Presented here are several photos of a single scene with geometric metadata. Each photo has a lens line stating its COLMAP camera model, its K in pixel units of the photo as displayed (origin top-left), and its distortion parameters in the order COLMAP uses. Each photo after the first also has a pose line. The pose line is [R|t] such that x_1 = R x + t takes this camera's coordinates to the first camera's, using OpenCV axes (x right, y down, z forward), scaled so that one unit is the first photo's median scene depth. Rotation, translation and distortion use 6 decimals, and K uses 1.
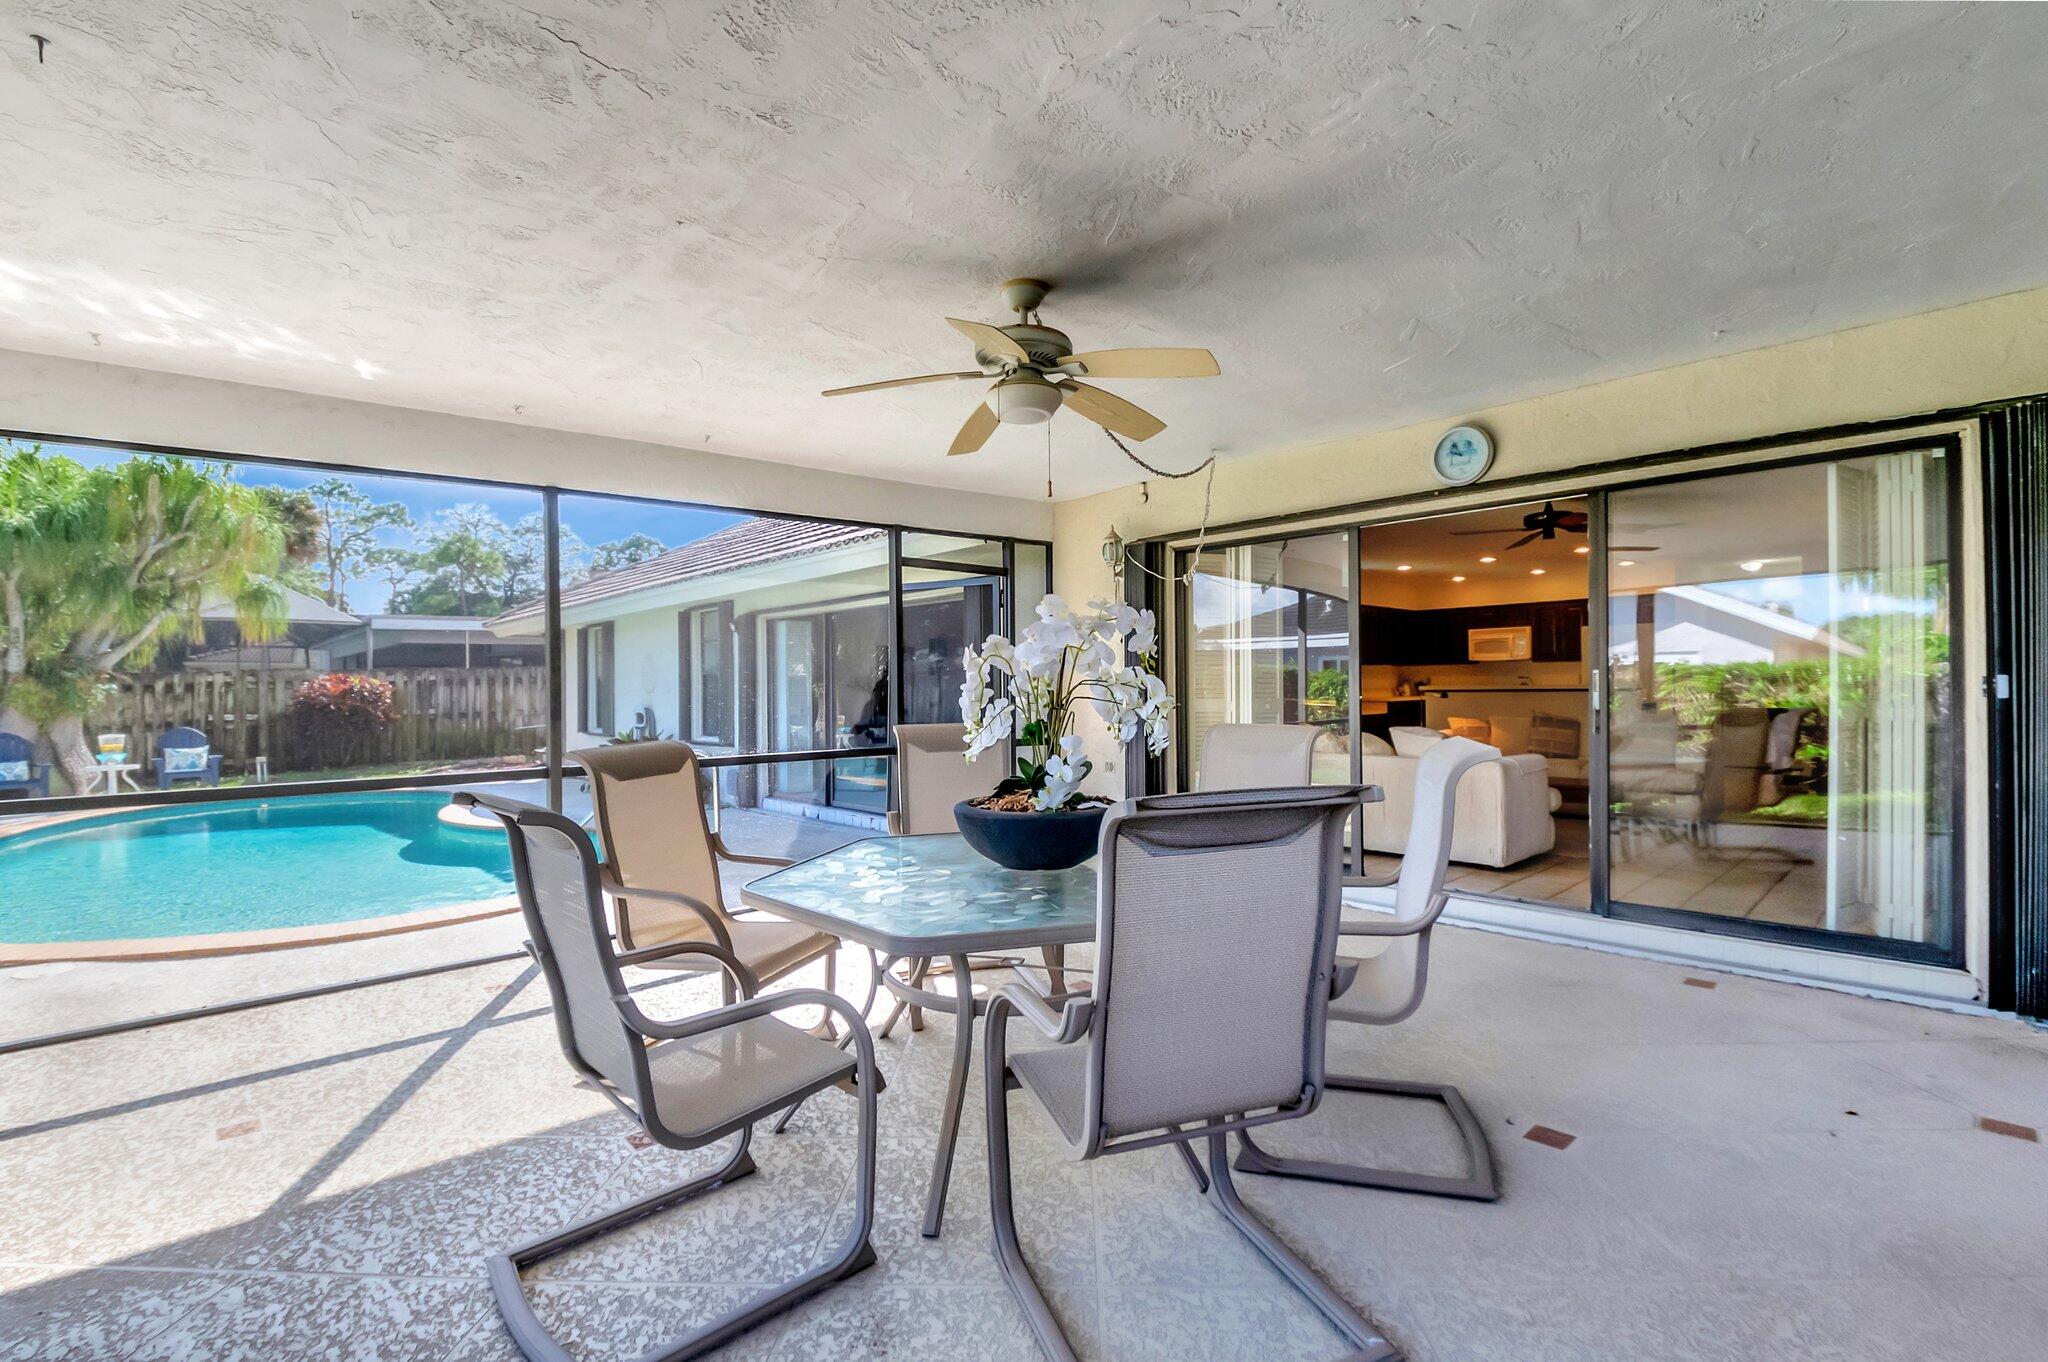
lens RADIAL K [[913.2, 0, 1025.9], [0, 913.2, 690.3], [0, 0, 1]] dist [0.001206, -0.002664]
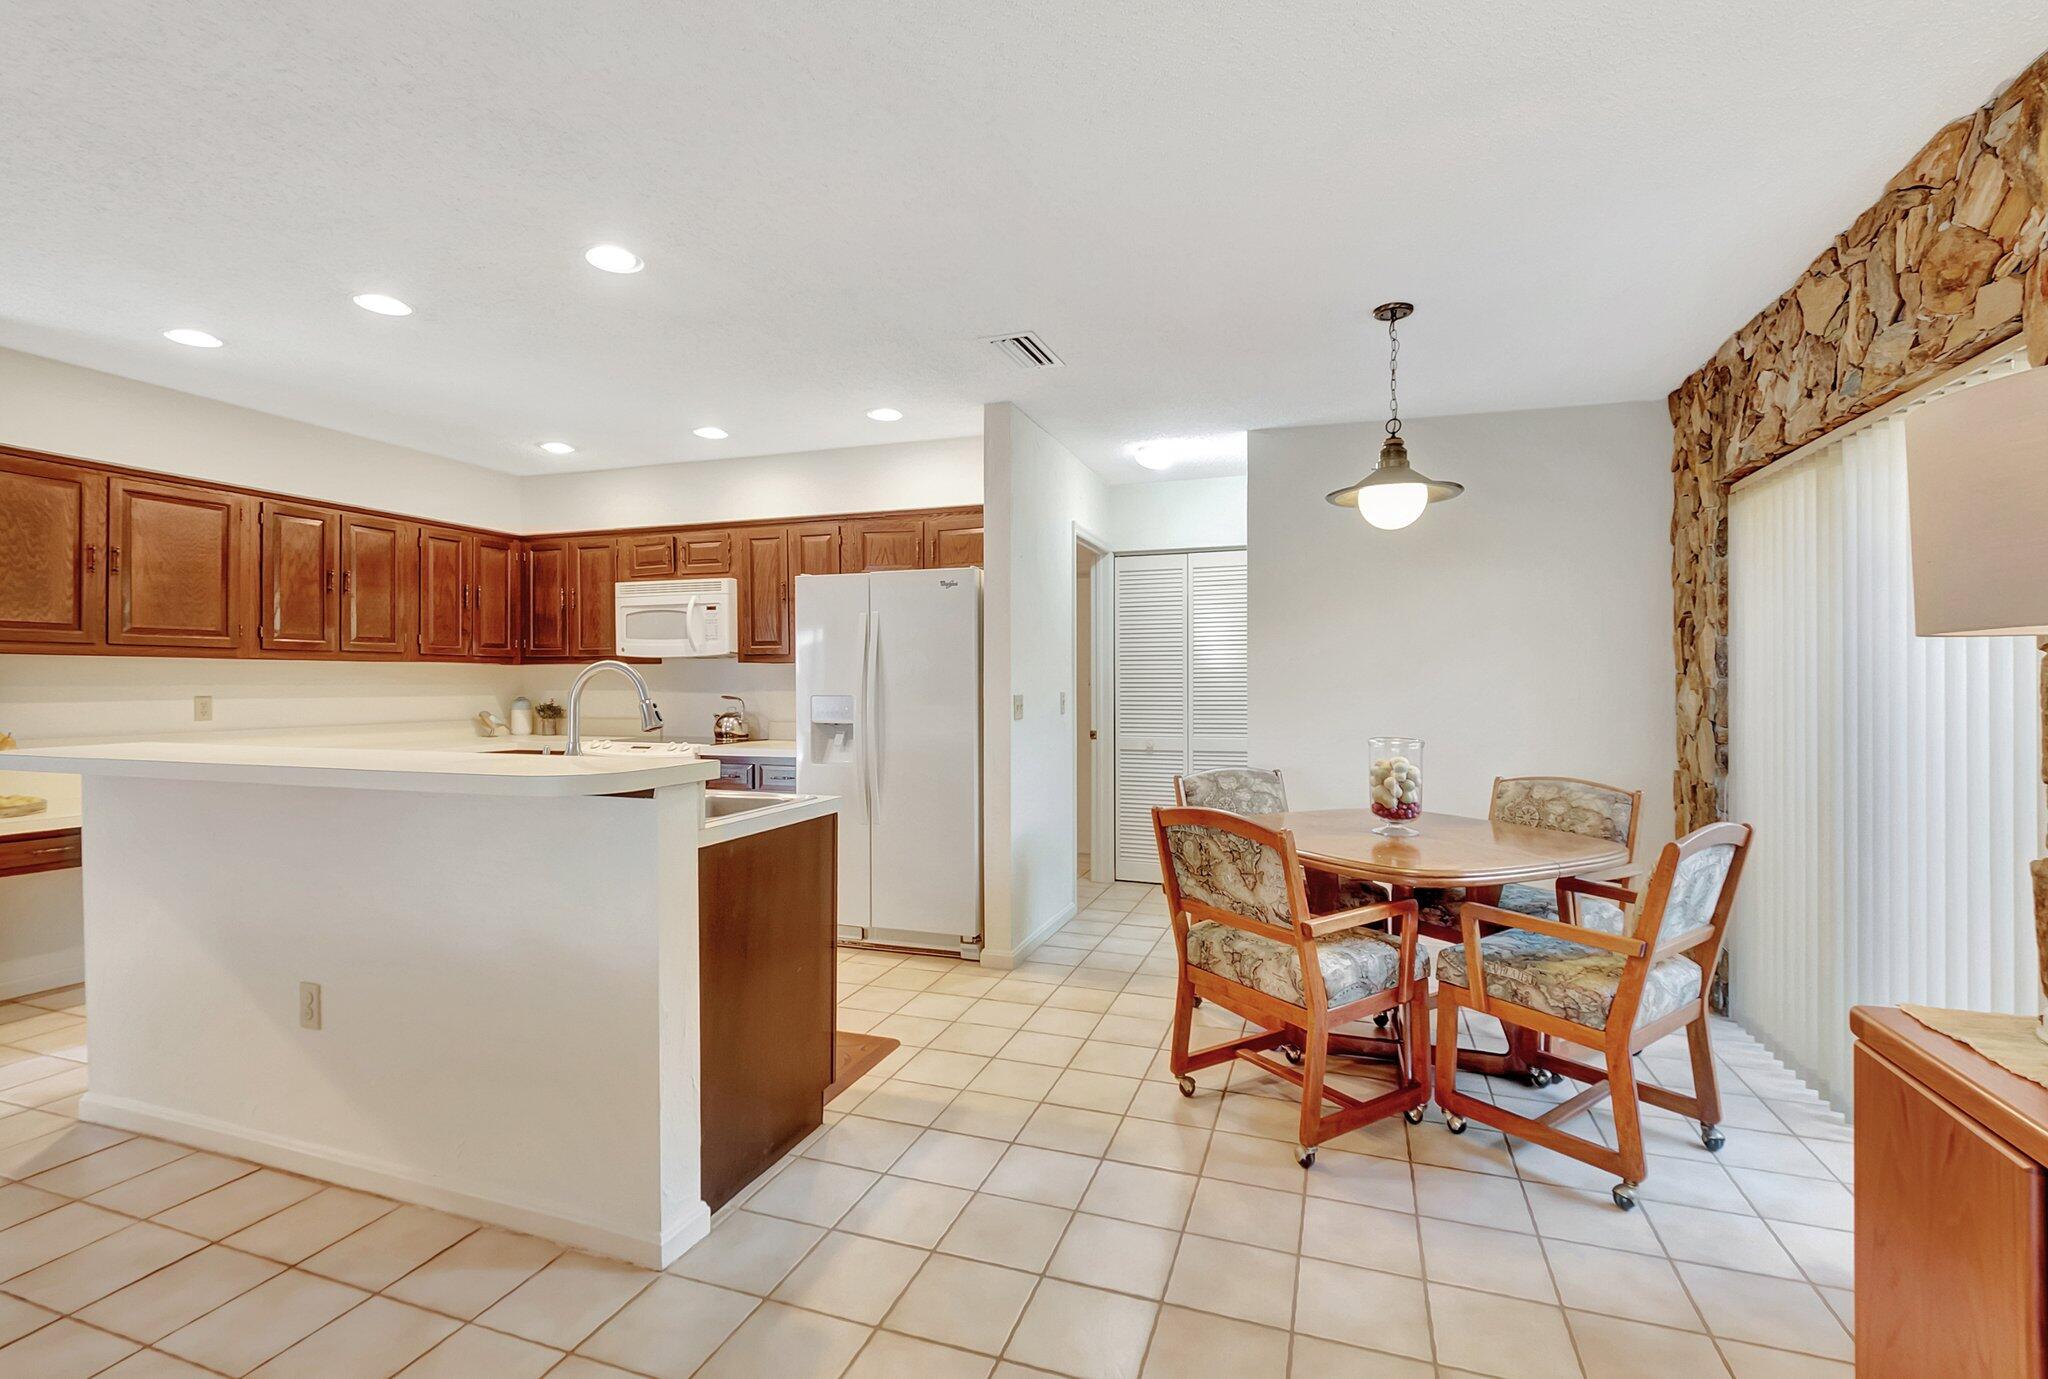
lens RADIAL K [[931.7, 0, 1022.9], [0, 931.7, 683.0], [0, 0, 1]] dist [-0.001000, -0.000046]
pose [[0.889016, 0.009553, 0.457776, 0.460384], [-0.006584, 0.999946, -0.008080, -0.018383], [-0.457828, 0.004169, 0.889031, 0.539498]]
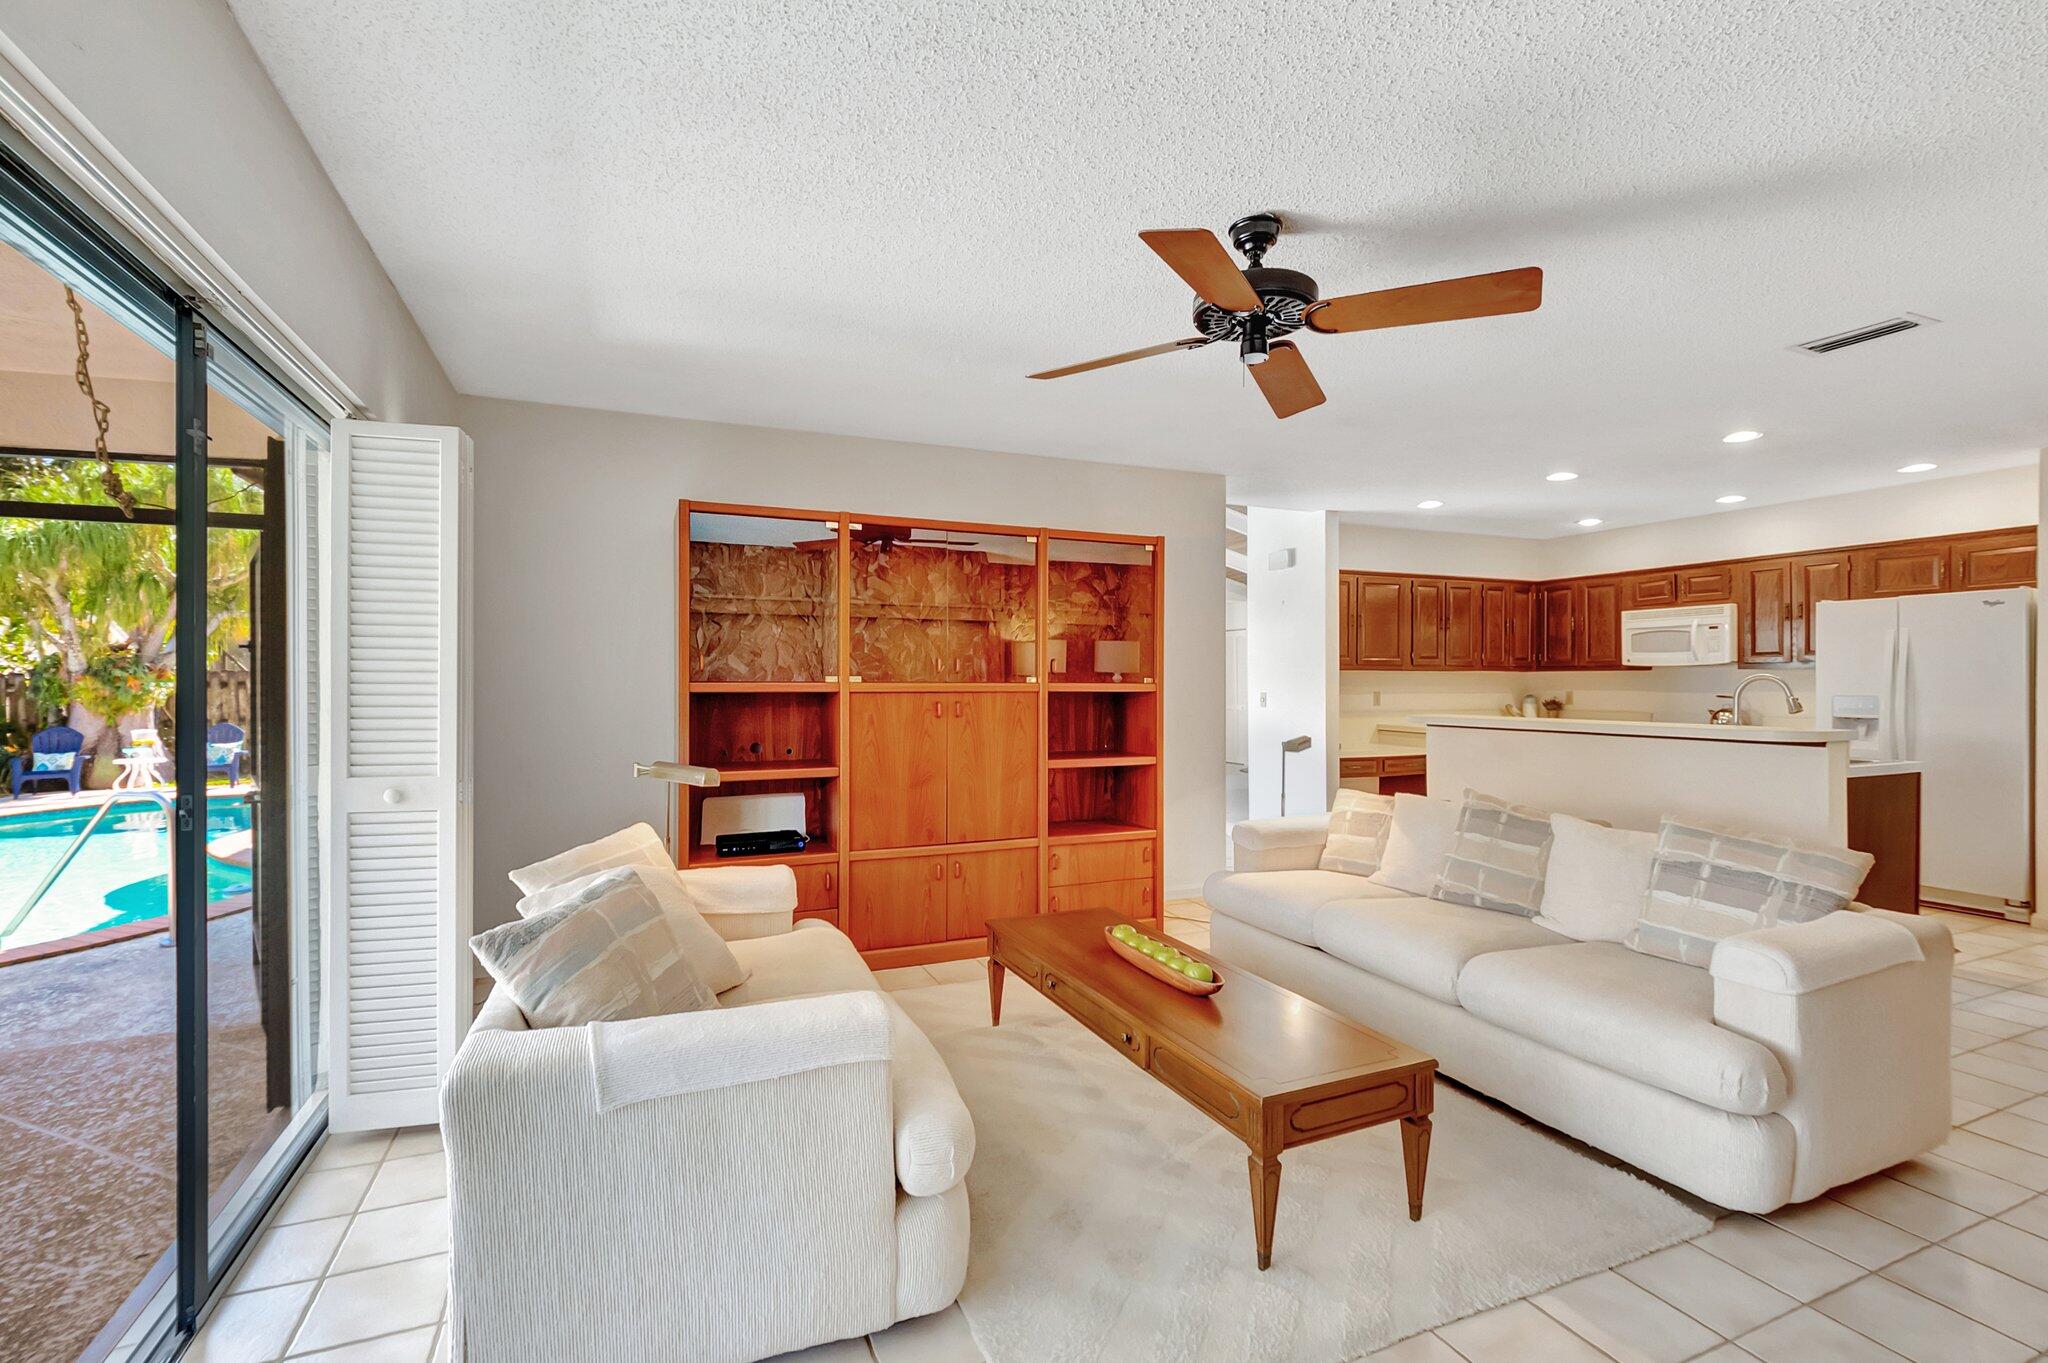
lens RADIAL K [[913.2, 0, 1018.7], [0, 913.2, 688.5], [0, 0, 1]] dist [0.001206, -0.002664]
pose [[0.940330, 0.012726, -0.340025, 0.327669], [-0.011603, 0.999918, 0.005335, -0.017092], [0.340065, -0.001071, 0.940401, 0.336202]]
